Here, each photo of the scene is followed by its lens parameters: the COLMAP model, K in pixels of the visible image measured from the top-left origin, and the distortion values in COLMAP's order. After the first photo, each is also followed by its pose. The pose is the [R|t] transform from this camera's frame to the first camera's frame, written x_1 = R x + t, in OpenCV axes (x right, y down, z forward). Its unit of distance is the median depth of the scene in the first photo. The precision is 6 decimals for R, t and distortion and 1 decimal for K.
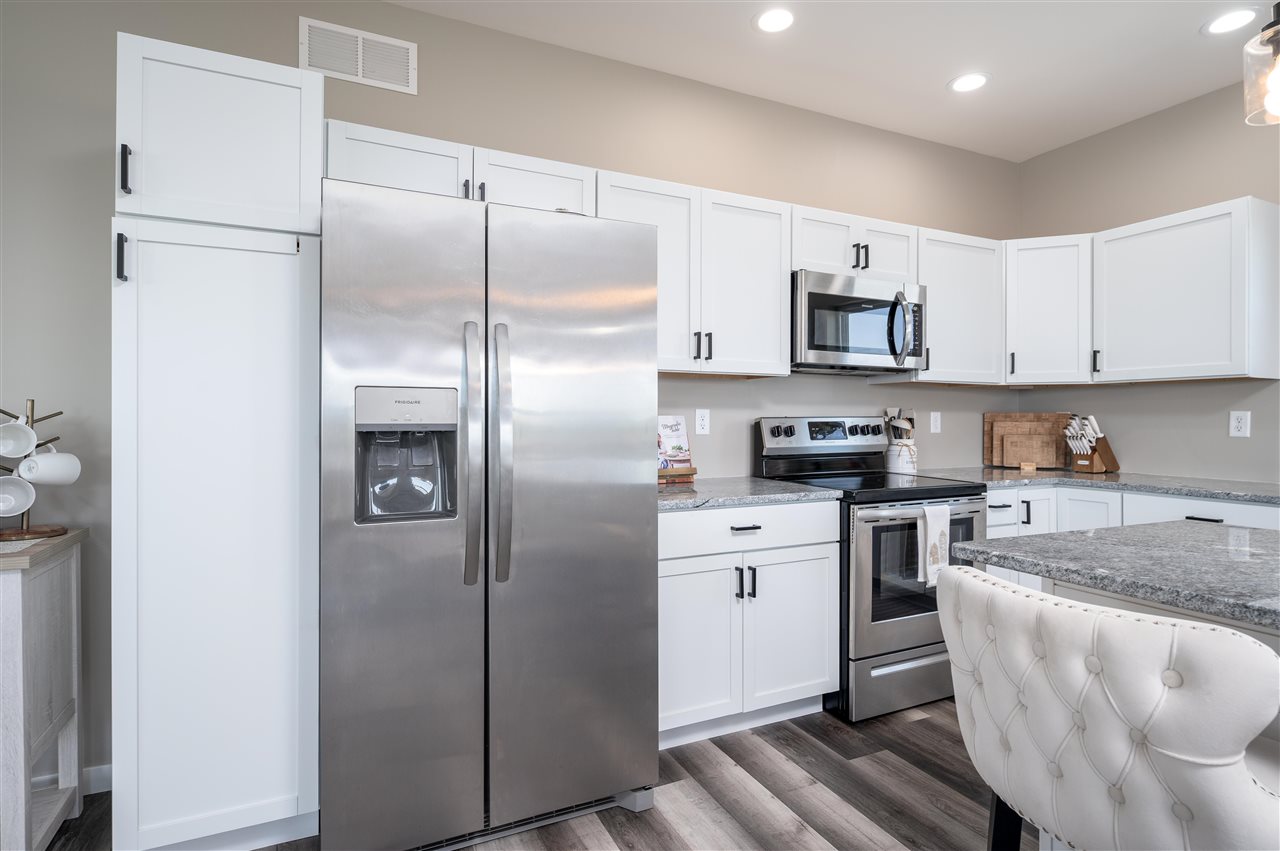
lens RADIAL K [[650.4, 0, 639.5], [0, 650.4, 421.2], [0, 0, 1]] dist [0.001516, -0.000119]
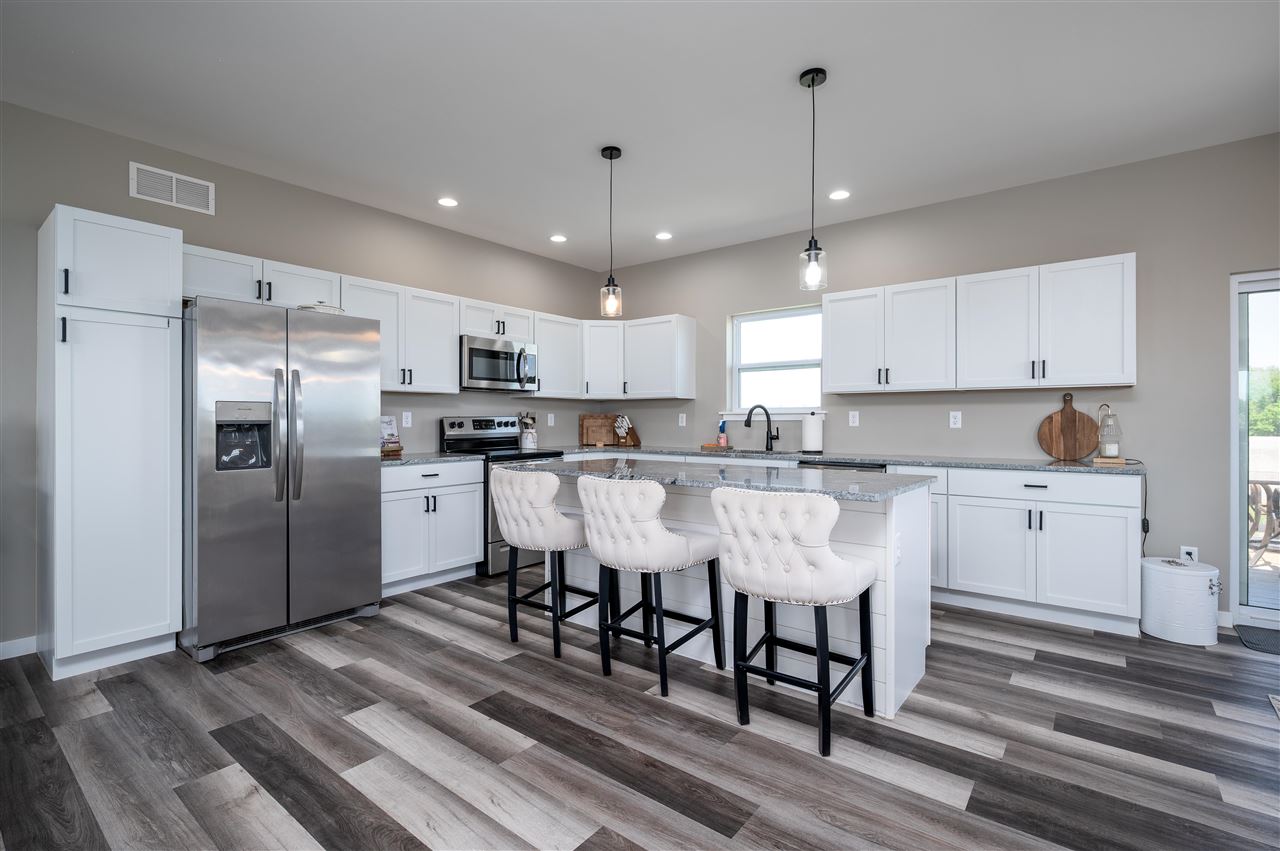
lens RADIAL K [[584.5, 0, 633.2], [0, 584.5, 423.3], [0, 0, 1]] dist [-0.000449, -0.000192]
pose [[0.898589, -0.004619, 0.438768, -0.042213], [0.001862, 0.999976, 0.006713, 0.001998], [-0.438788, -0.005215, 0.898575, -0.637749]]
